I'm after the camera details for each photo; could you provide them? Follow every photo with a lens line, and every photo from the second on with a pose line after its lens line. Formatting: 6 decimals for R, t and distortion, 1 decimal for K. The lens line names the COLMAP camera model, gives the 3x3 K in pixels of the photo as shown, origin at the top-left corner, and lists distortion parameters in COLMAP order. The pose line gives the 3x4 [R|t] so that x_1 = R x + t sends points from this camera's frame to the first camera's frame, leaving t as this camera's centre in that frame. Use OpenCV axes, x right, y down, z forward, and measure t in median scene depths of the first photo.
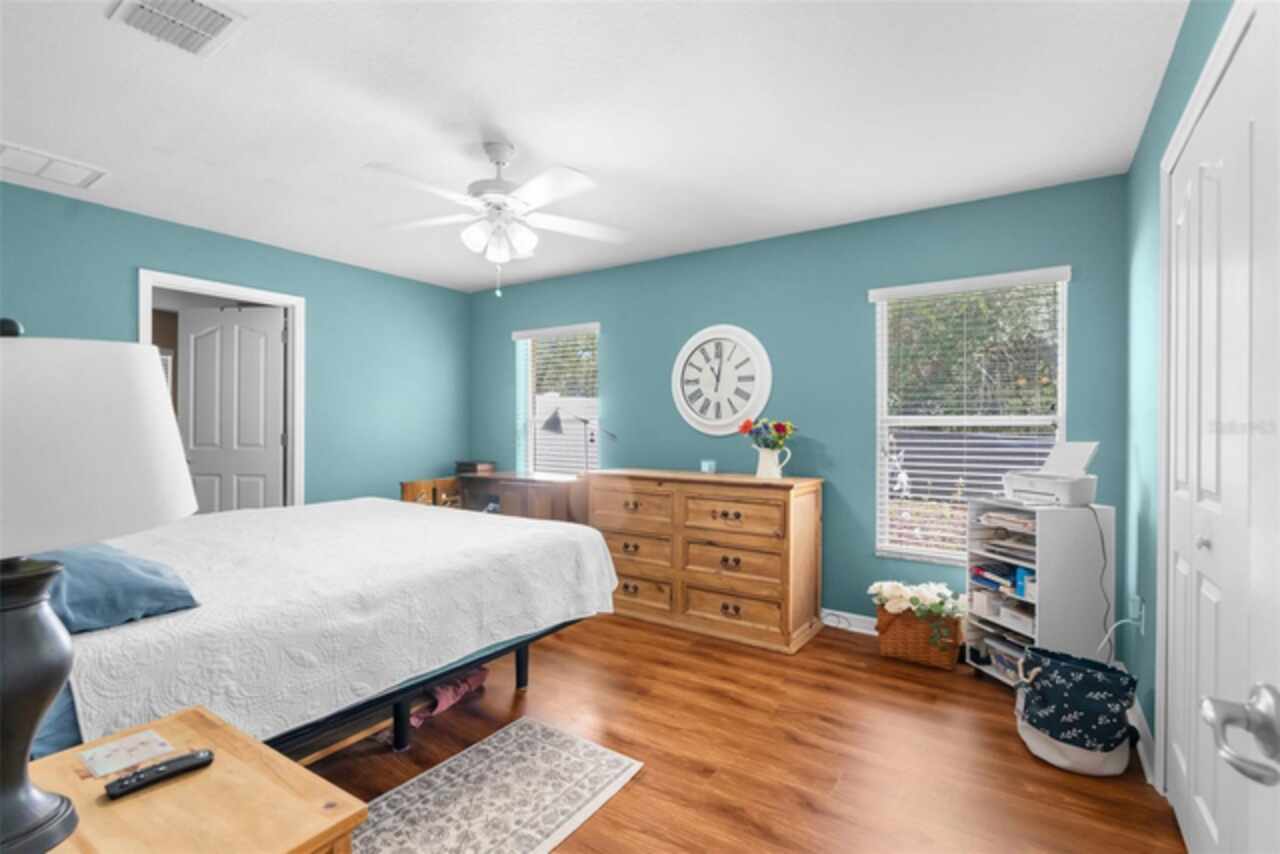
lens RADIAL K [[569.3, 0, 642.9], [0, 569.3, 428.3], [0, 0, 1]] dist [-0.003348, -0.000003]
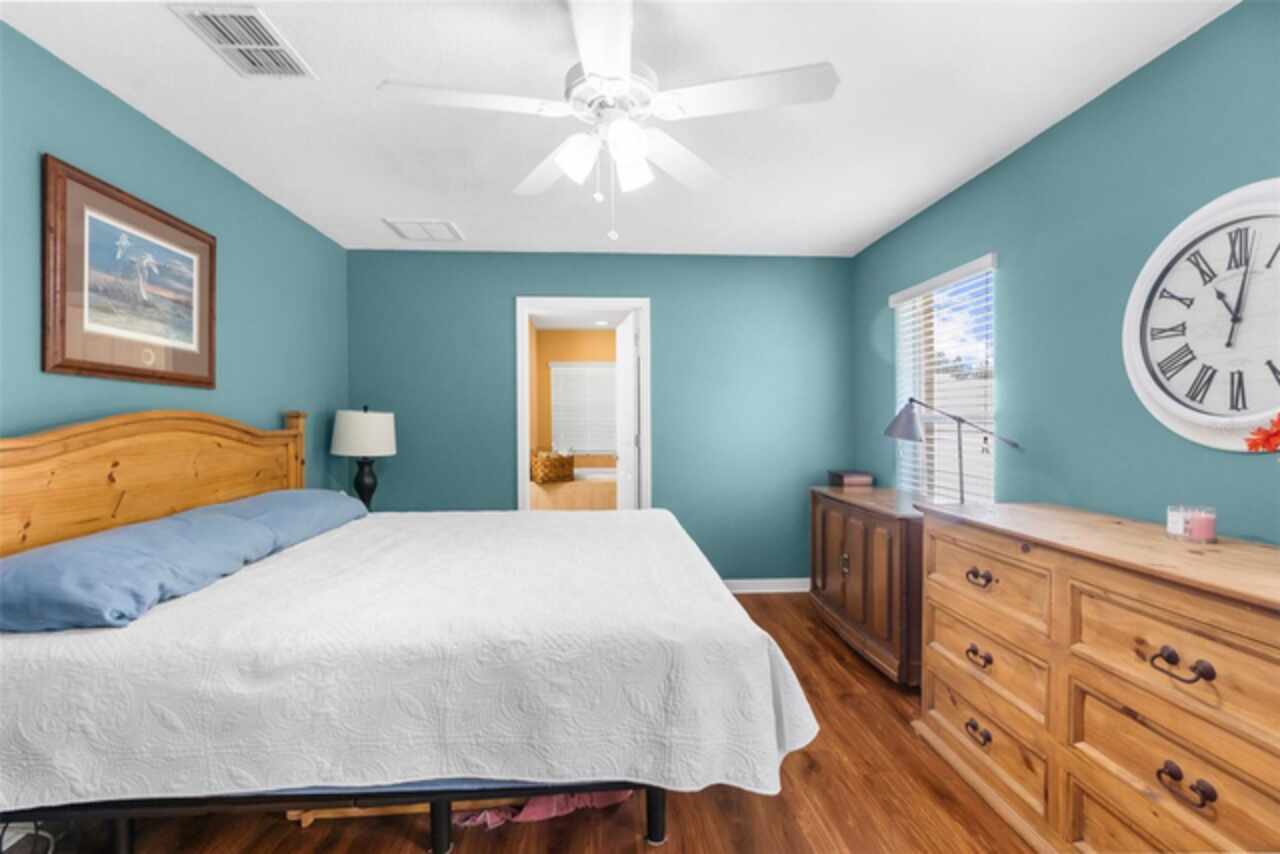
lens RADIAL K [[569.3, 0, 642.9], [0, 569.3, 428.3], [0, 0, 1]] dist [-0.003348, -0.000003]
pose [[0.619186, 0.001138, -0.785243, 0.220094], [0.005697, 0.999966, 0.005942, -0.010860], [0.785223, -0.008153, 0.619159, 0.460981]]
